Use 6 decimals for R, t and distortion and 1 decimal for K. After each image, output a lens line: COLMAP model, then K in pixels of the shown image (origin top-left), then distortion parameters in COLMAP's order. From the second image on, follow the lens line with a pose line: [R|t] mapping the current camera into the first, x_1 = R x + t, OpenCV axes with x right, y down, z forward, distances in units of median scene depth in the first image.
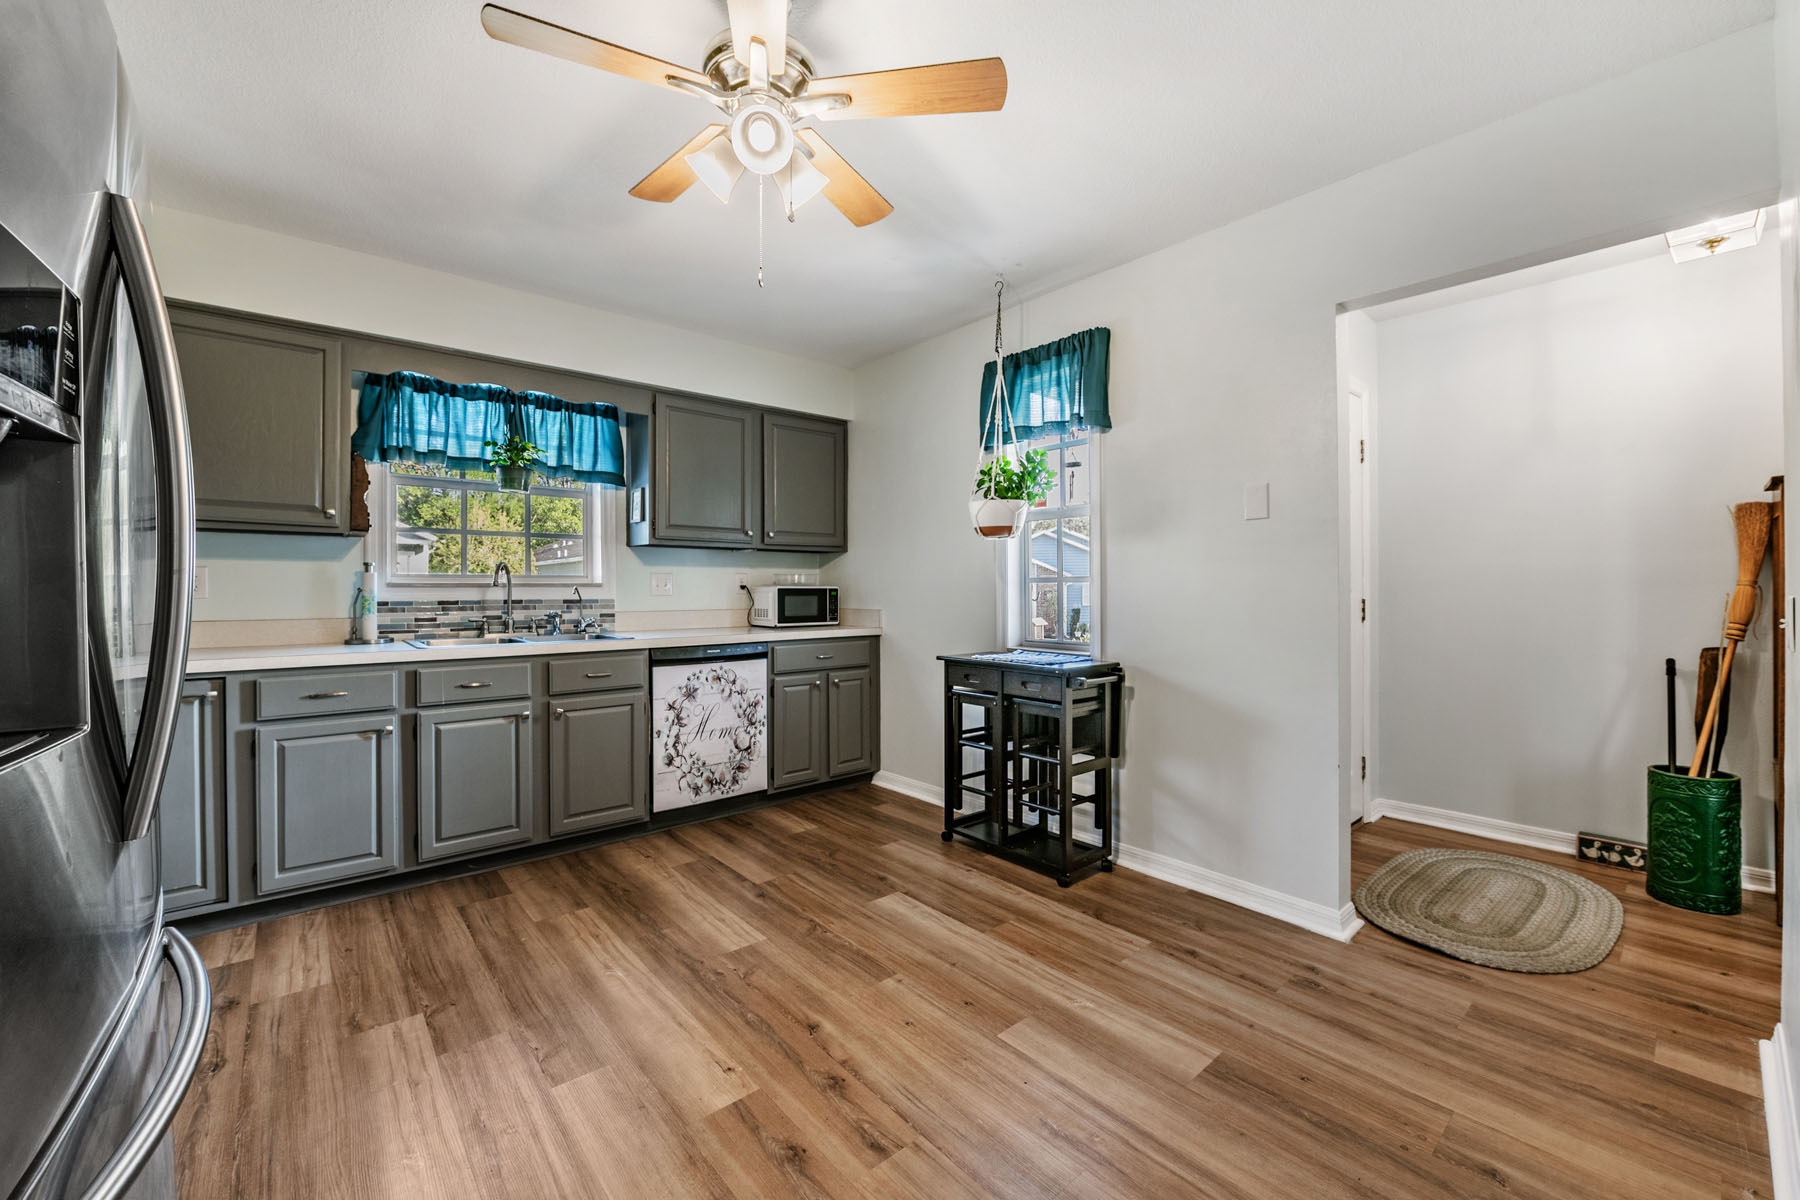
lens RADIAL K [[723.9, 0, 900.0], [0, 723.9, 600.0], [0, 0, 1]] dist [-0.009629, -0.000331]
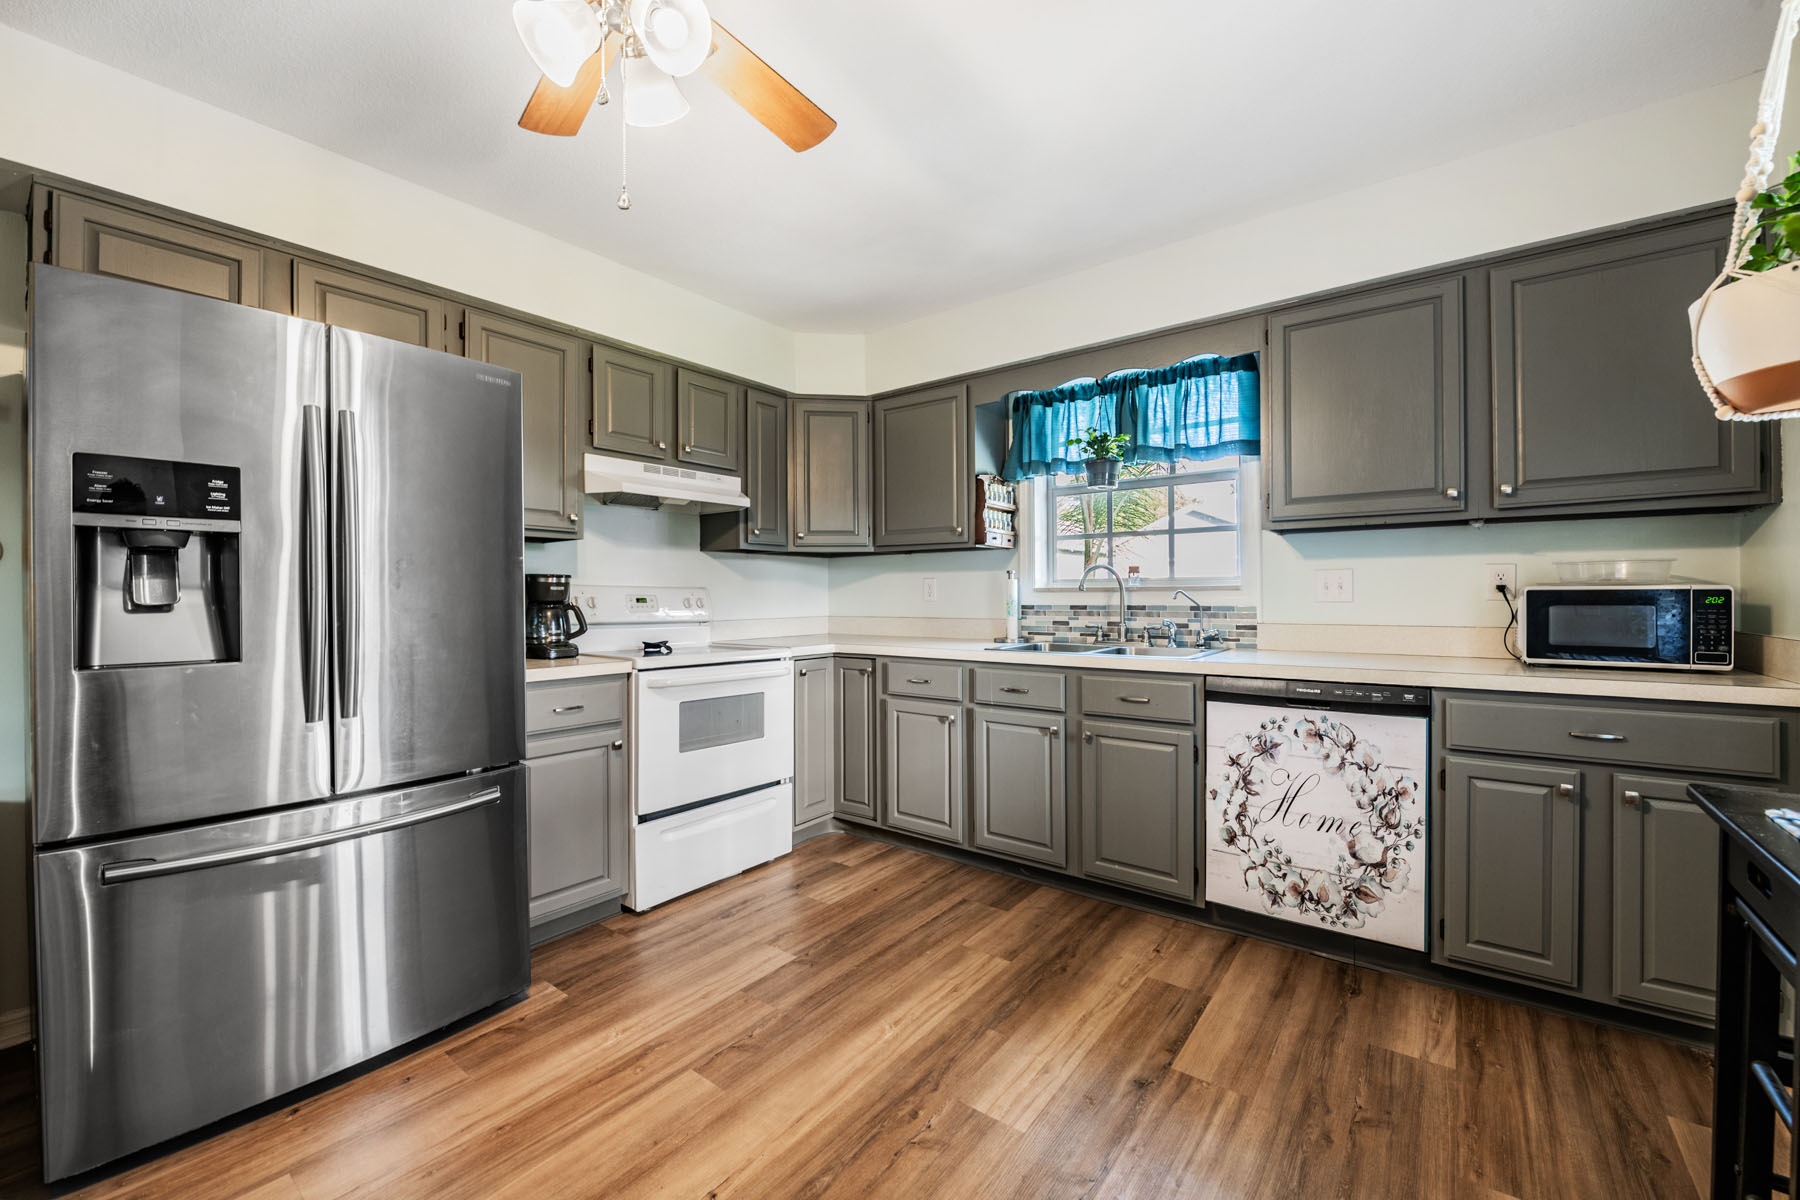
lens RADIAL K [[723.9, 0, 900.0], [0, 723.9, 600.0], [0, 0, 1]] dist [-0.009629, -0.000331]
pose [[0.197108, 0.008482, -0.980345, 0.307857], [-0.009274, 0.999934, 0.006787, -0.010743], [0.980338, 0.007754, 0.197174, 0.548653]]
